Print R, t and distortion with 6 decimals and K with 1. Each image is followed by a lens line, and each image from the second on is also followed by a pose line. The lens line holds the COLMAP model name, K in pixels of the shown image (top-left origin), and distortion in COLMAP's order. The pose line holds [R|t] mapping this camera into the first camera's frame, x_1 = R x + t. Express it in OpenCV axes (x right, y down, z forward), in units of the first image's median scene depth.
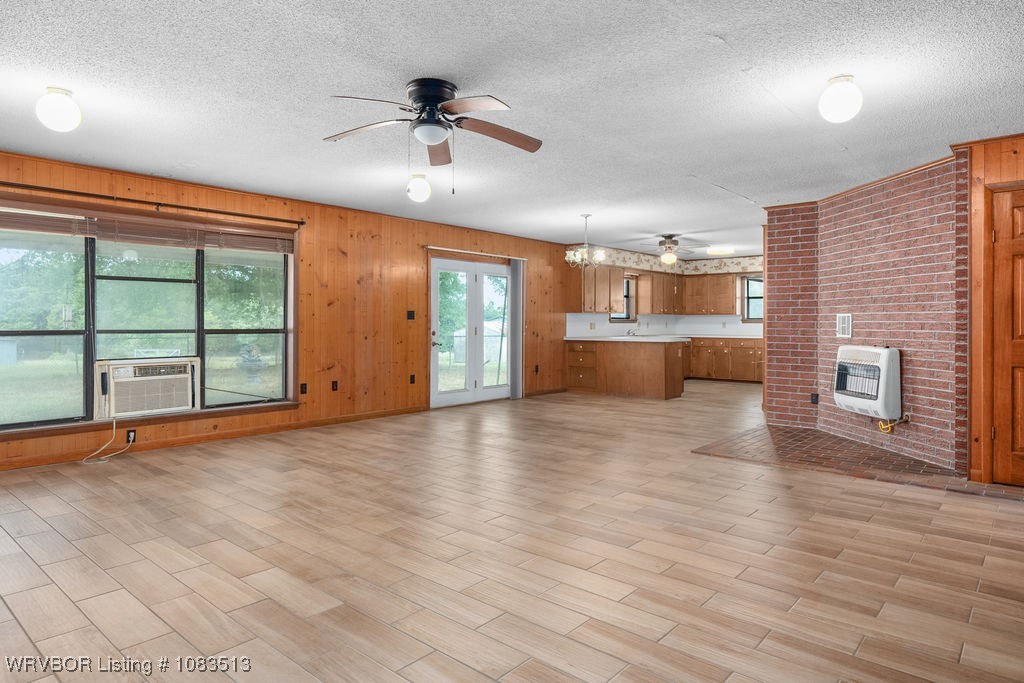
lens RADIAL K [[612.9, 0, 514.6], [0, 612.9, 325.1], [0, 0, 1]] dist [-0.007264, 0.001323]
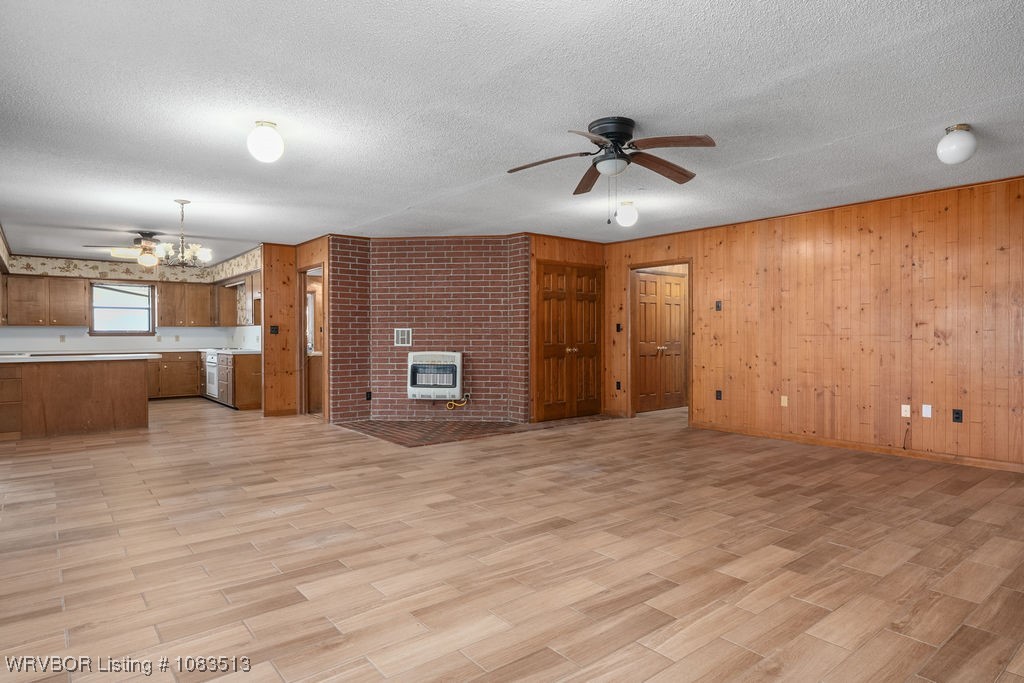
lens RADIAL K [[578.8, 0, 507.8], [0, 578.8, 339.2], [0, 0, 1]] dist [-0.002588, 0.000477]
pose [[0.181015, -0.010679, 0.983422, -0.580996], [0.007311, 0.999928, 0.009513, -0.004580], [-0.983453, 0.005467, 0.181080, 0.477265]]
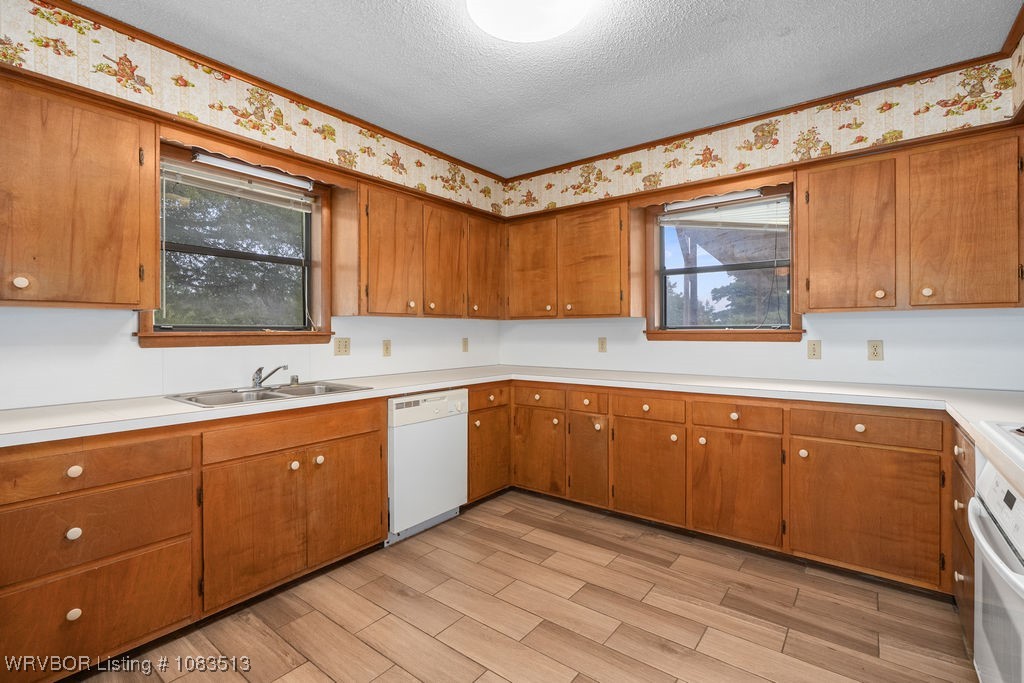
lens RADIAL K [[468.5, 0, 511.2], [0, 468.5, 331.6], [0, 0, 1]] dist [-0.001860, 0.001145]
pose [[0.998511, -0.005727, 0.054251, 0.486277], [0.005982, 0.999972, -0.004542, -0.013421], [-0.054224, 0.004860, 0.998517, 1.280845]]
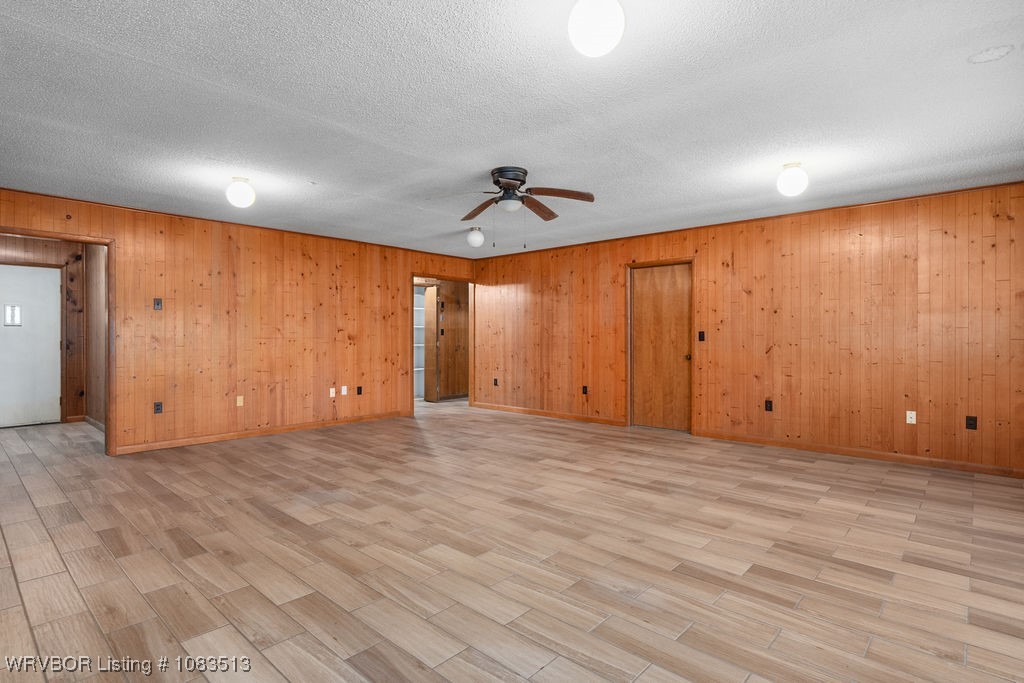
lens RADIAL K [[521.6, 0, 509.8], [0, 521.6, 333.9], [0, 0, 1]] dist [-0.007563, -0.000448]
pose [[-0.999487, -0.003378, 0.031863, -0.084994], [-0.003378, 0.999994, 0.000059, -0.007620], [-0.031863, -0.000049, -0.999492, 1.050735]]
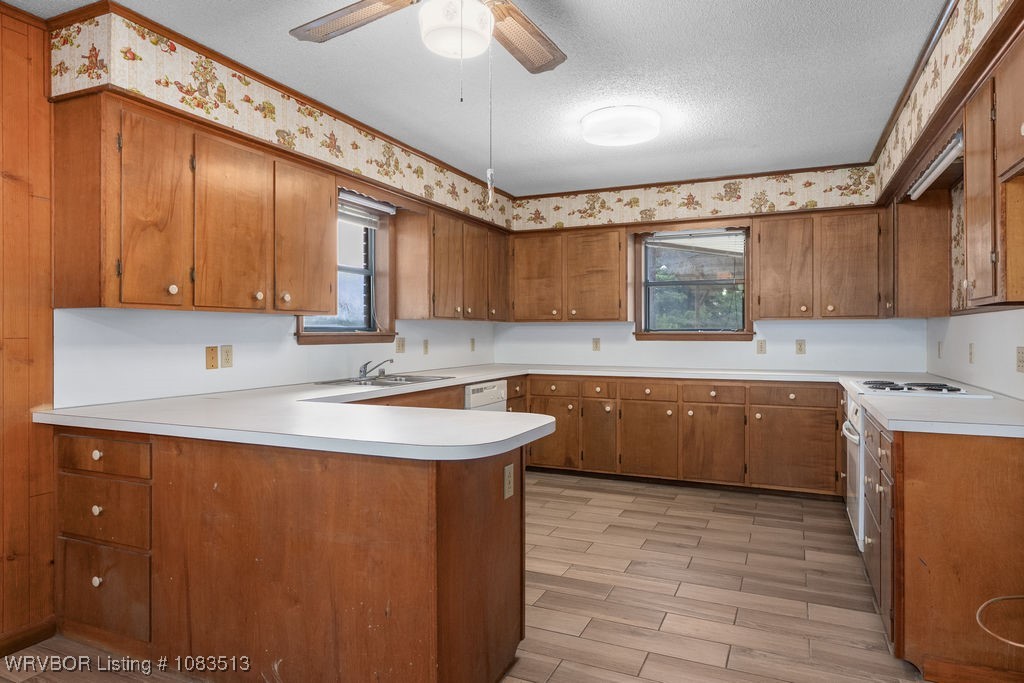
lens RADIAL K [[612.9, 0, 507.9], [0, 612.9, 335.3], [0, 0, 1]] dist [-0.007264, 0.001323]
pose [[0.961084, -0.003432, 0.276235, 0.278391], [0.003453, 0.999994, 0.000412, -0.012978], [-0.276235, 0.000558, 0.961090, 1.054214]]
